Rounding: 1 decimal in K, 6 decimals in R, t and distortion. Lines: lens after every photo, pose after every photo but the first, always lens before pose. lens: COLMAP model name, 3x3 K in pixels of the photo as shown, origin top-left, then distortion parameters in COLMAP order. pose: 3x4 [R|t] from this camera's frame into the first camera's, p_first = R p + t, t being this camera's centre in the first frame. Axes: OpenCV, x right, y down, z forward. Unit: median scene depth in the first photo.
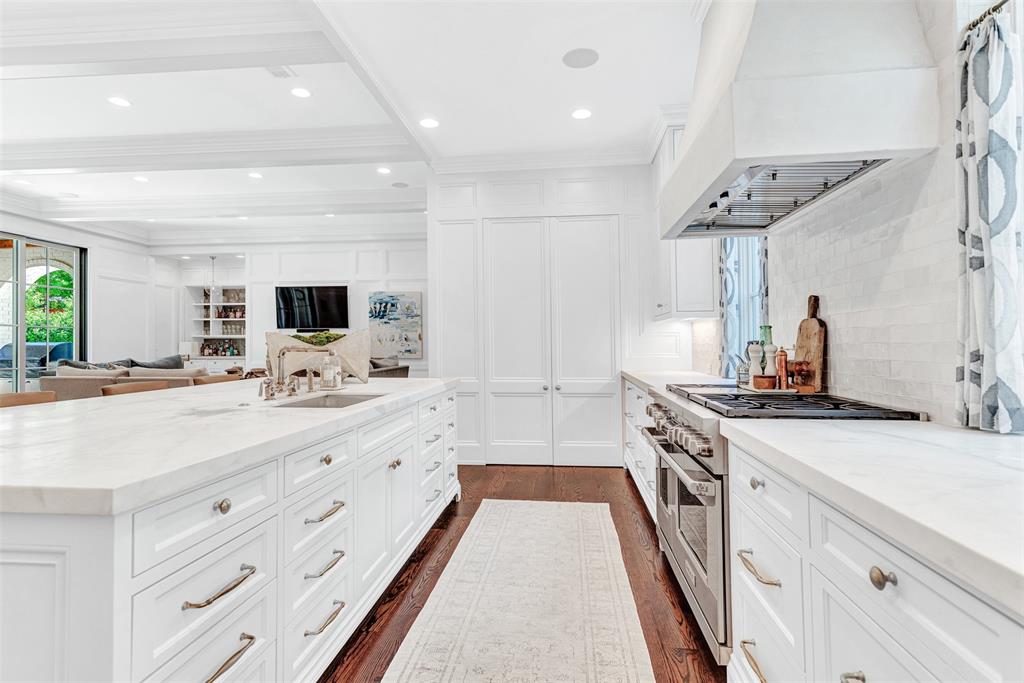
lens RADIAL K [[520.2, 0, 524.7], [0, 520.2, 342.8], [0, 0, 1]] dist [-0.002849, 0.005784]
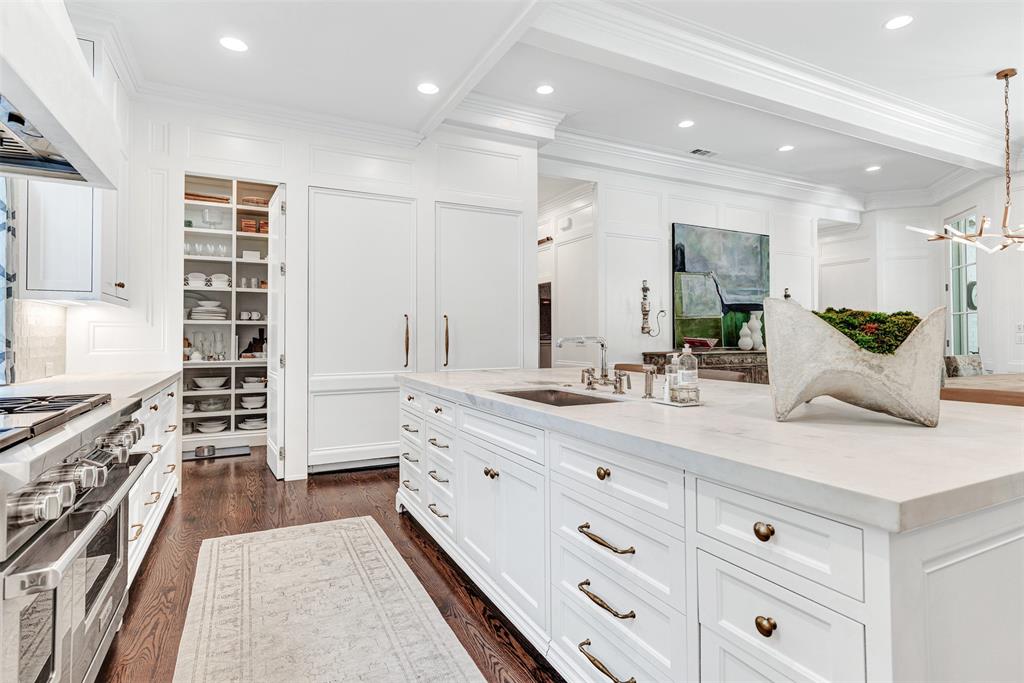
lens RADIAL K [[520.2, 0, 514.8], [0, 520.2, 337.9], [0, 0, 1]] dist [-0.002849, 0.005784]
pose [[-0.848408, 0.005708, -0.529311, 0.044103], [0.007507, 0.999971, -0.001249, 0.002623], [0.529289, -0.005033, -0.848427, 0.442954]]
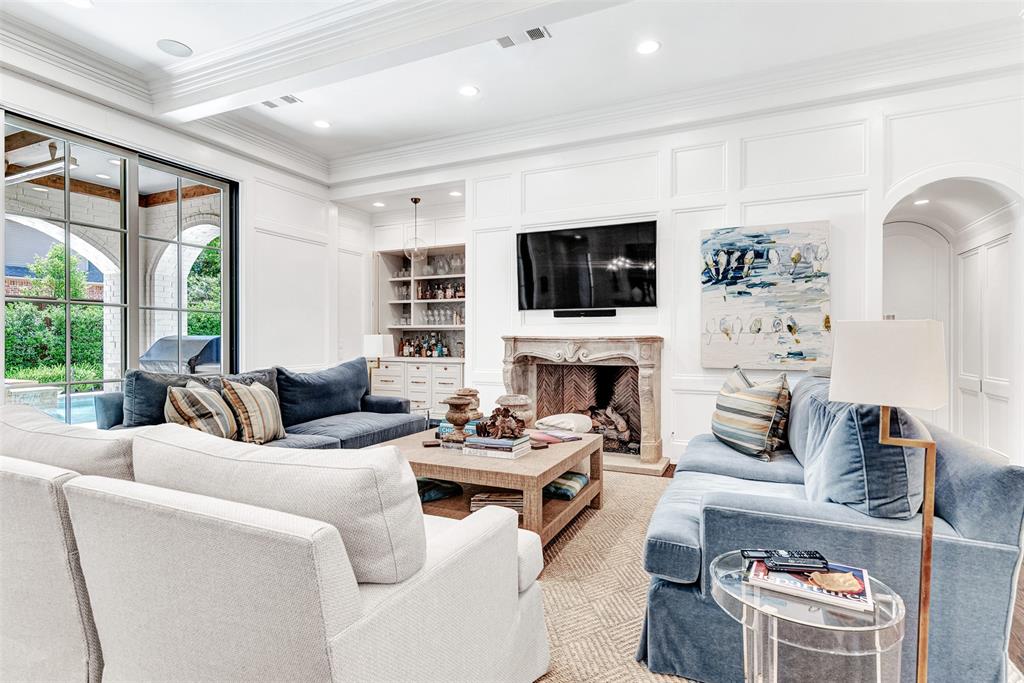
lens RADIAL K [[520.2, 0, 512.9], [0, 520.2, 339.9], [0, 0, 1]] dist [-0.002849, 0.005784]
pose [[0.942011, 0.002483, -0.335573, -0.303100], [-0.001816, 0.999996, 0.002301, 0.002617], [0.335577, -0.001558, 0.942012, 0.489300]]
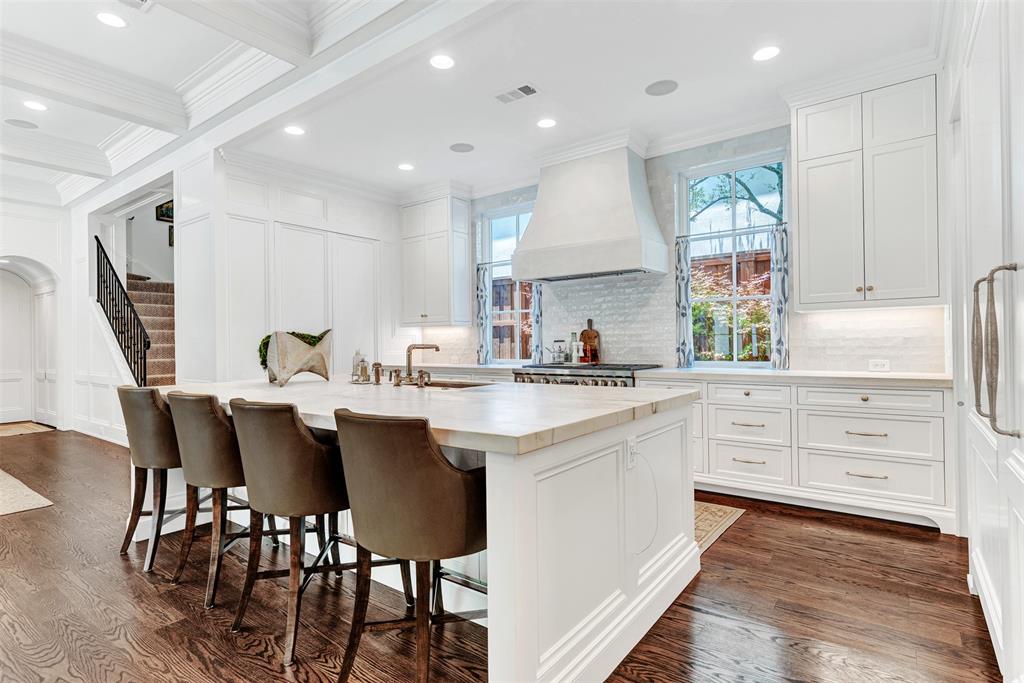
lens RADIAL K [[520.2, 0, 520.4], [0, 520.2, 342.8], [0, 0, 1]] dist [-0.002849, 0.005784]
pose [[0.512859, -0.002079, 0.858470, -0.361619], [0.008177, 0.999964, -0.002464, 0.002804], [-0.858434, 0.008284, 0.512857, 0.036076]]
